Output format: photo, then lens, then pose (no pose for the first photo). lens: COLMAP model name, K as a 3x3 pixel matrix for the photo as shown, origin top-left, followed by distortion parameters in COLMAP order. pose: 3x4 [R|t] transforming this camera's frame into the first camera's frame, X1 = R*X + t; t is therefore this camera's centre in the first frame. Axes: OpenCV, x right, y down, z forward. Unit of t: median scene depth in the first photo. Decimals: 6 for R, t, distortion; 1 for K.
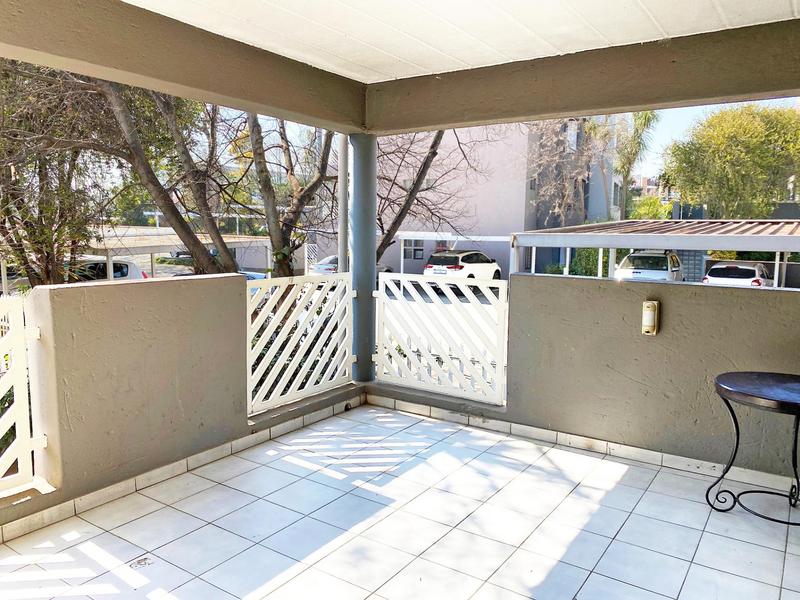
lens RADIAL K [[608.4, 0, 400.0], [0, 608.4, 300.0], [0, 0, 1]] dist [-0.000004, -0.000006]
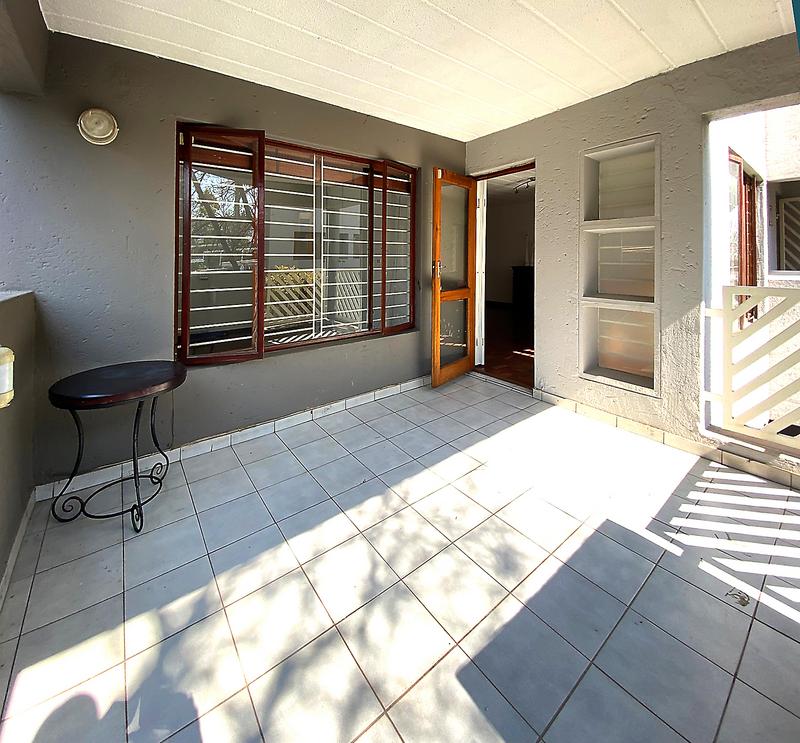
lens RADIAL K [[344.0, 0, 400.0], [0, 344.0, 371.5], [0, 0, 1]] dist [-0.000347, 0.000020]
pose [[-0.953676, -0.107292, 0.281053, -0.022435], [0.024057, 0.904050, 0.426750, -0.134481], [-0.299873, 0.413742, -0.859589, 1.391218]]
